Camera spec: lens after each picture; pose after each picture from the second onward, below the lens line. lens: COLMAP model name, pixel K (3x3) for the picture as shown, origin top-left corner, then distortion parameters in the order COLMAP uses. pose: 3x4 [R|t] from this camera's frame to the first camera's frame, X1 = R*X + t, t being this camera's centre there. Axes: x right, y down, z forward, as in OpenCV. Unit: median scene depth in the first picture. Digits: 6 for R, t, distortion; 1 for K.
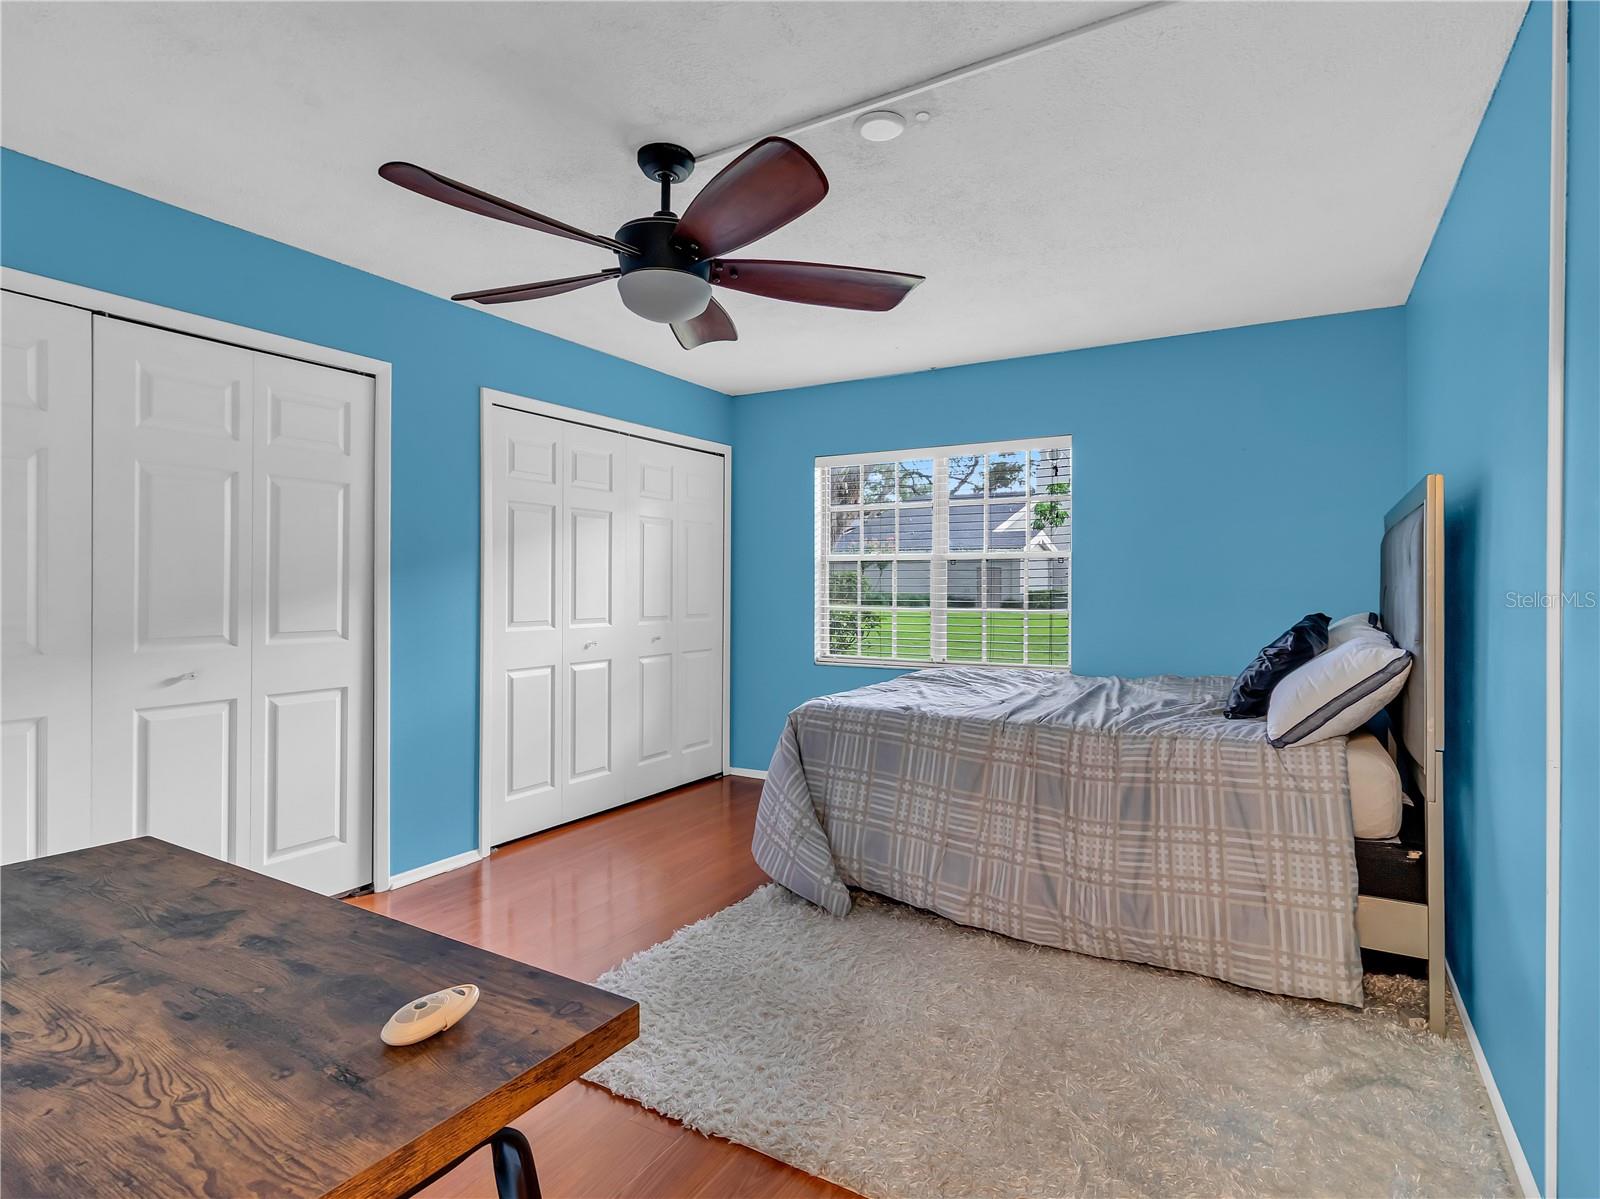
lens RADIAL K [[839.7, 0, 801.8], [0, 839.7, 595.0], [0, 0, 1]] dist [0.001909, 0.000435]
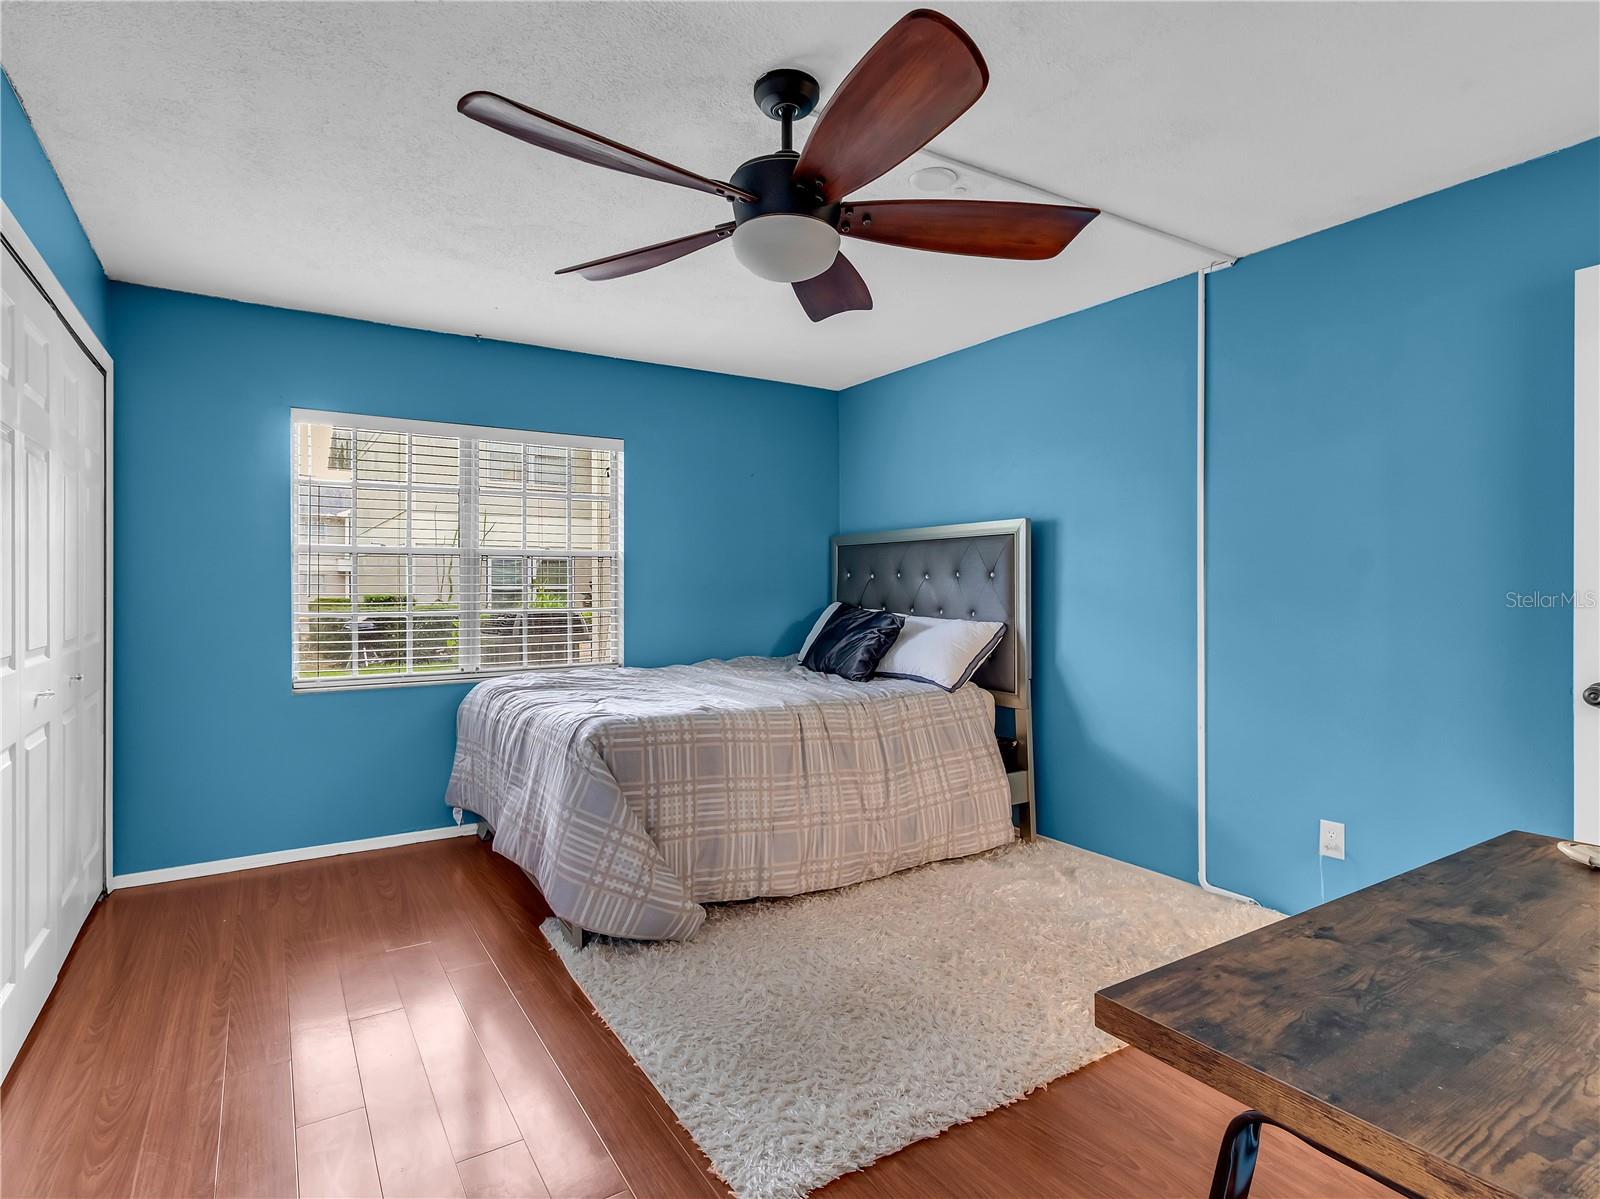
lens RADIAL K [[839.7, 0, 801.8], [0, 839.7, 595.0], [0, 0, 1]] dist [0.001909, 0.000435]
pose [[0.454674, -0.014095, 0.890546, -0.835422], [0.012593, 0.999877, 0.009396, -0.008328], [-0.890569, 0.006943, 0.454796, 0.534348]]
